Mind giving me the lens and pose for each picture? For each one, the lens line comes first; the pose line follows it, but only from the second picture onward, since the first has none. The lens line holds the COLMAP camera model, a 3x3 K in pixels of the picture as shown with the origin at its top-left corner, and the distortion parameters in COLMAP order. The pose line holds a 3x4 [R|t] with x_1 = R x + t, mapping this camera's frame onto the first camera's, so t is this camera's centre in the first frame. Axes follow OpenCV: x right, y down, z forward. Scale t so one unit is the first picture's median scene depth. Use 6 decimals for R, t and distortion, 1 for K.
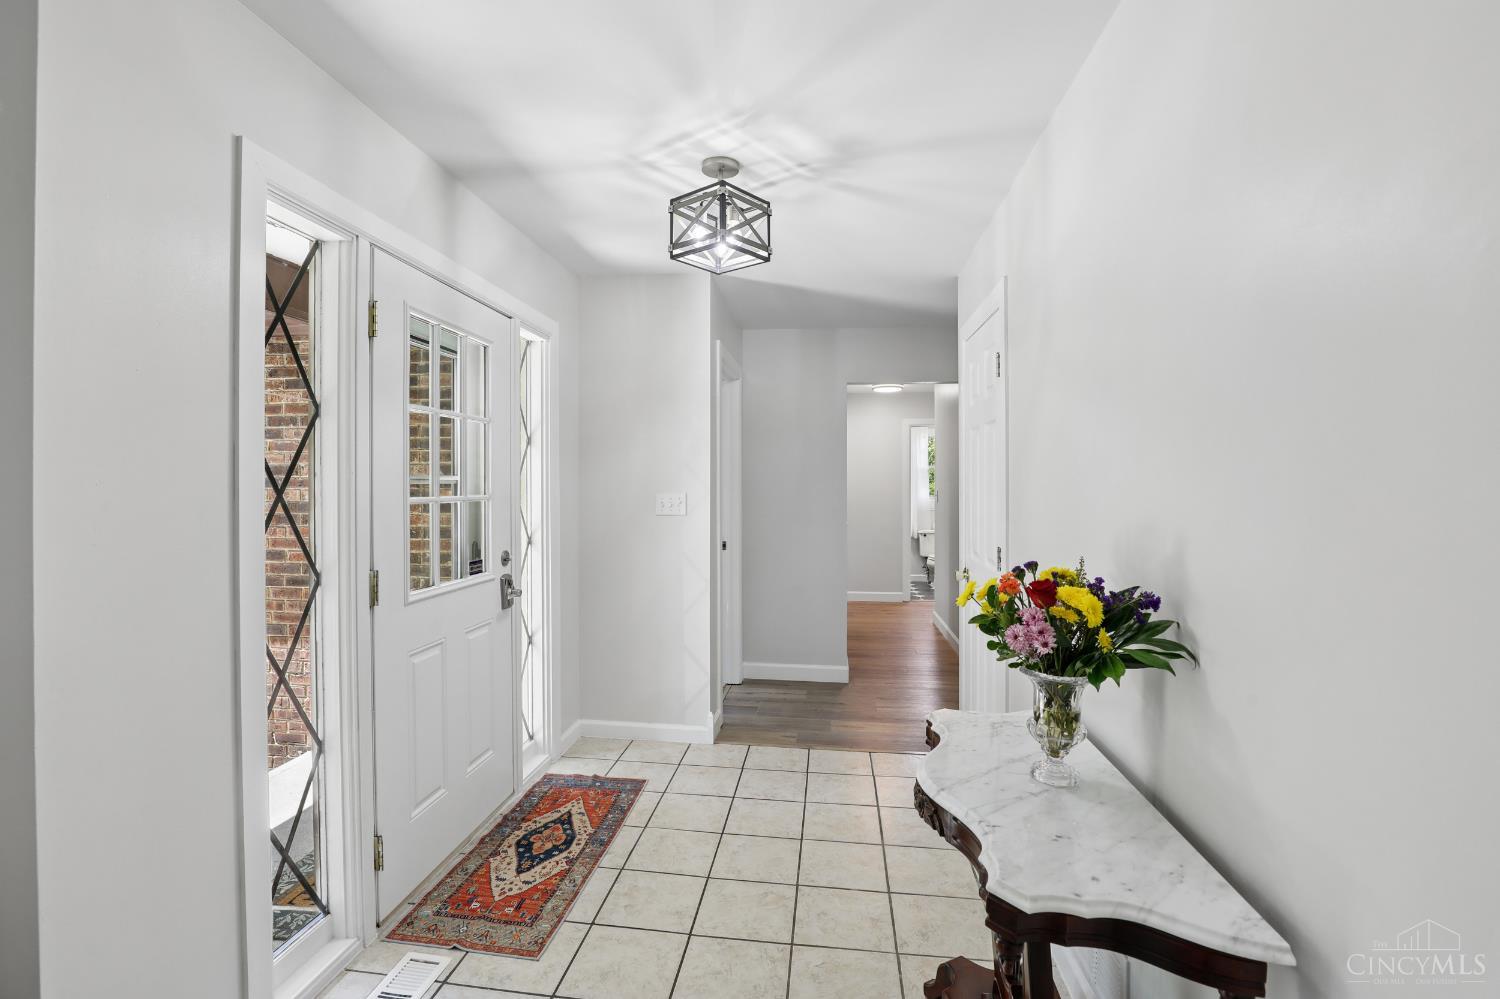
lens RADIAL K [[693.8, 0, 748.7], [0, 693.8, 487.6], [0, 0, 1]] dist [-0.028298, 0.000421]
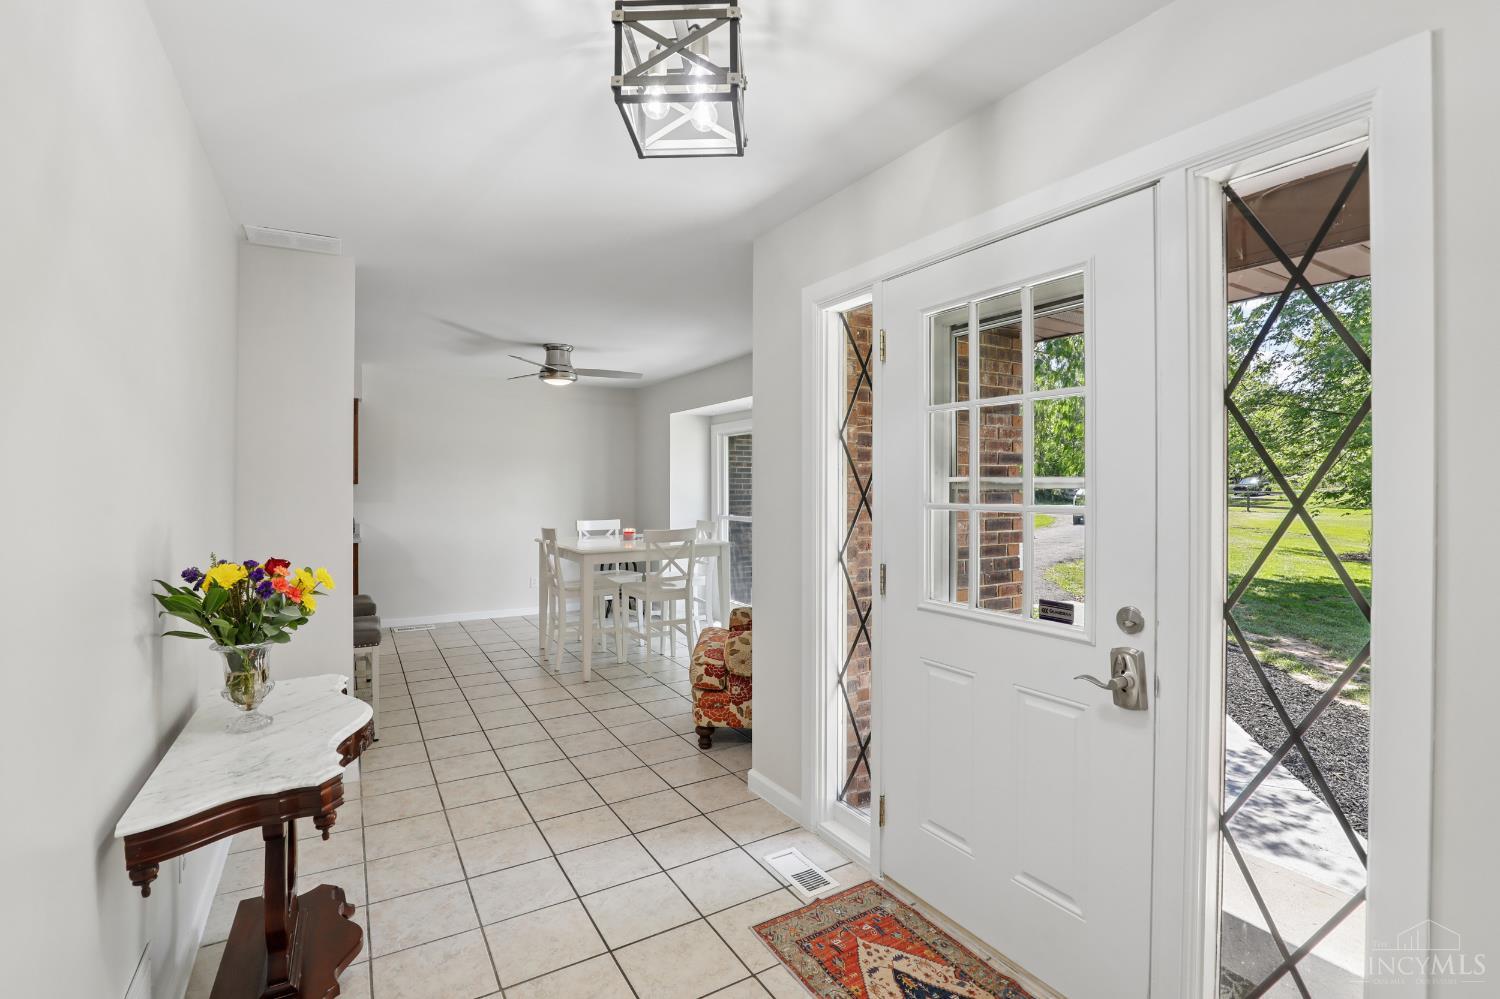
lens RADIAL K [[693.8, 0, 748.7], [0, 693.8, 487.6], [0, 0, 1]] dist [-0.028298, 0.000421]
pose [[-0.792724, 0.004350, -0.609565, 0.294715], [-0.002031, 0.999950, 0.009776, -0.014904], [0.609577, 0.008988, -0.792676, 1.548238]]
